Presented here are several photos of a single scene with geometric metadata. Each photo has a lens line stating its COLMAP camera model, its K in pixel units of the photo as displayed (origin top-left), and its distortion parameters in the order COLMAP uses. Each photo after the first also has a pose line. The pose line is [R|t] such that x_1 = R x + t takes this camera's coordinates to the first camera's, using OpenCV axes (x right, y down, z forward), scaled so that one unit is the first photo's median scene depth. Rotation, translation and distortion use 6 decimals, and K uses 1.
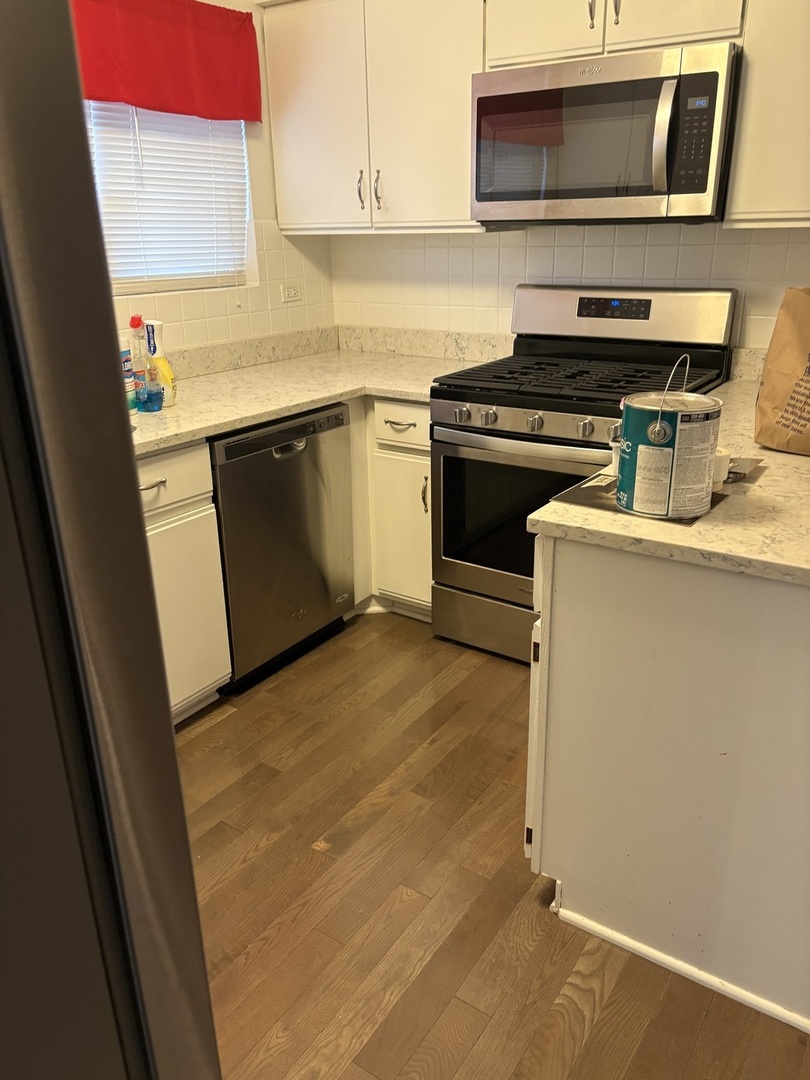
lens RADIAL K [[813.2, 0, 400.6], [0, 813.2, 536.8], [0, 0, 1]] dist [0.054030, -0.060558]
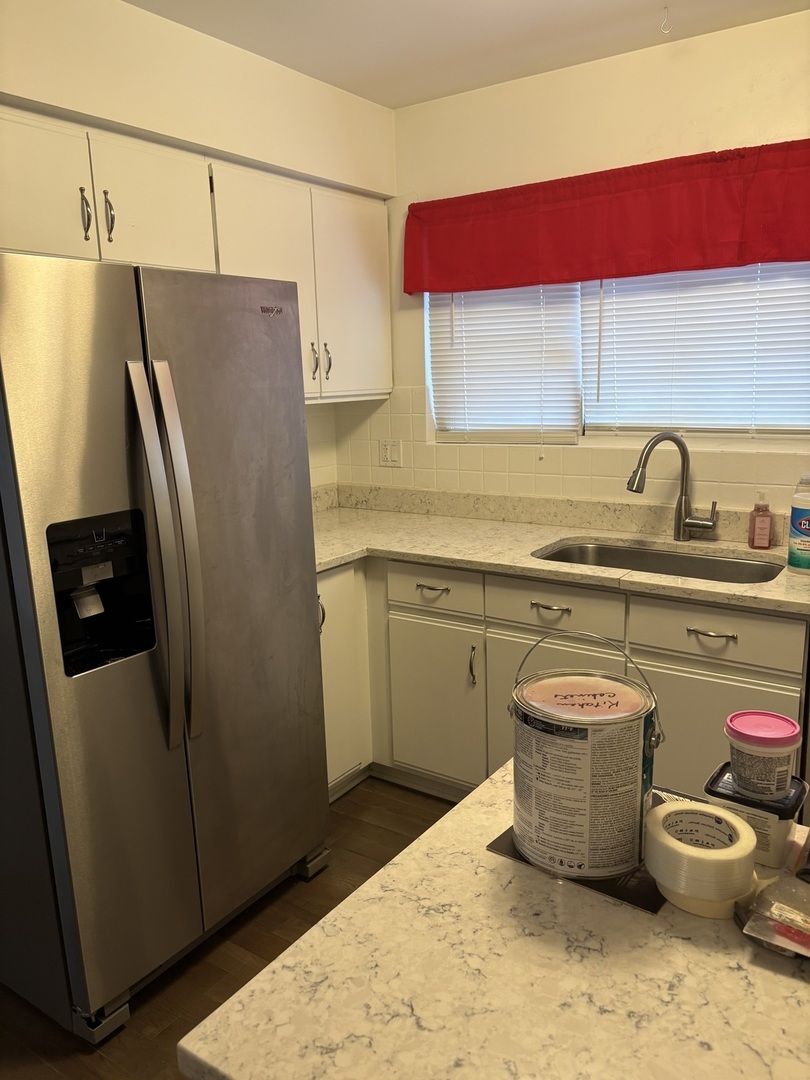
lens RADIAL K [[813.2, 0, 400.4], [0, 813.2, 544.5], [0, 0, 1]] dist [0.054030, -0.060558]
pose [[-0.003457, 0.224954, -0.974363, 0.554161], [-0.323548, 0.921707, 0.213945, -0.216130], [0.946206, 0.315993, 0.069597, 0.444068]]
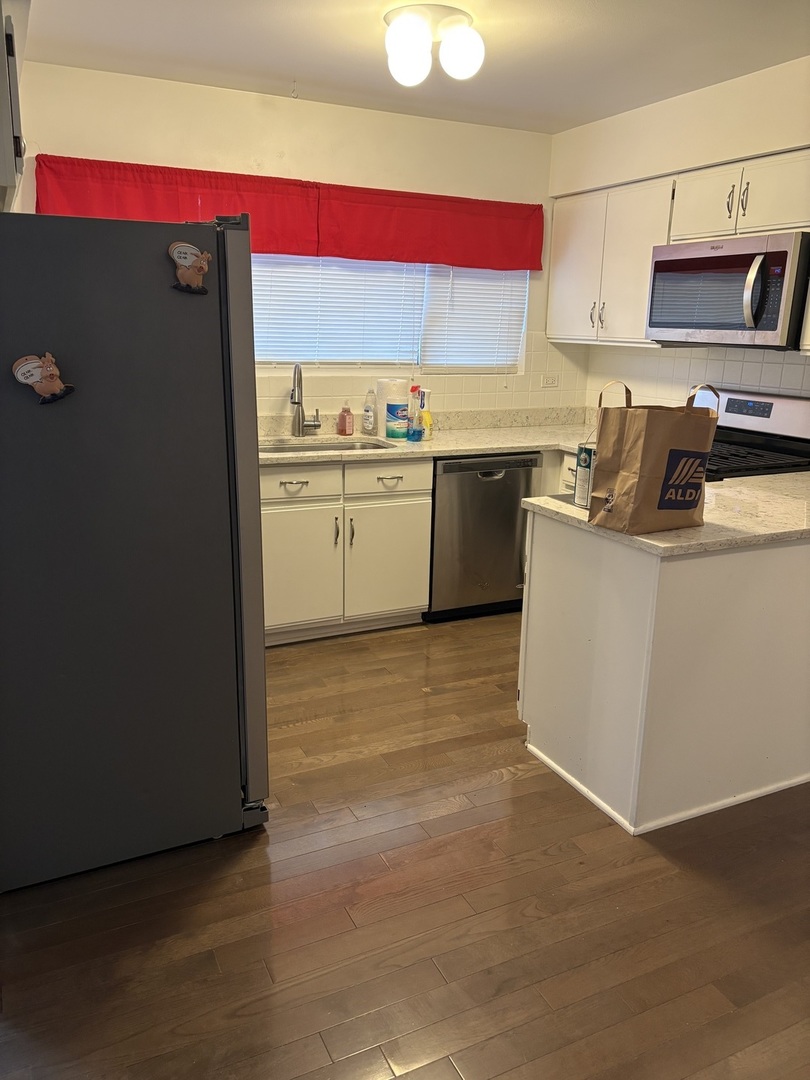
lens RADIAL K [[813.2, 0, 404.0], [0, 813.2, 547.3], [0, 0, 1]] dist [0.054030, -0.060558]
pose [[0.866487, 0.167759, -0.470168, 0.484534], [-0.210267, 0.976868, -0.038953, 0.126364], [0.452757, 0.132613, 0.881717, -0.448082]]
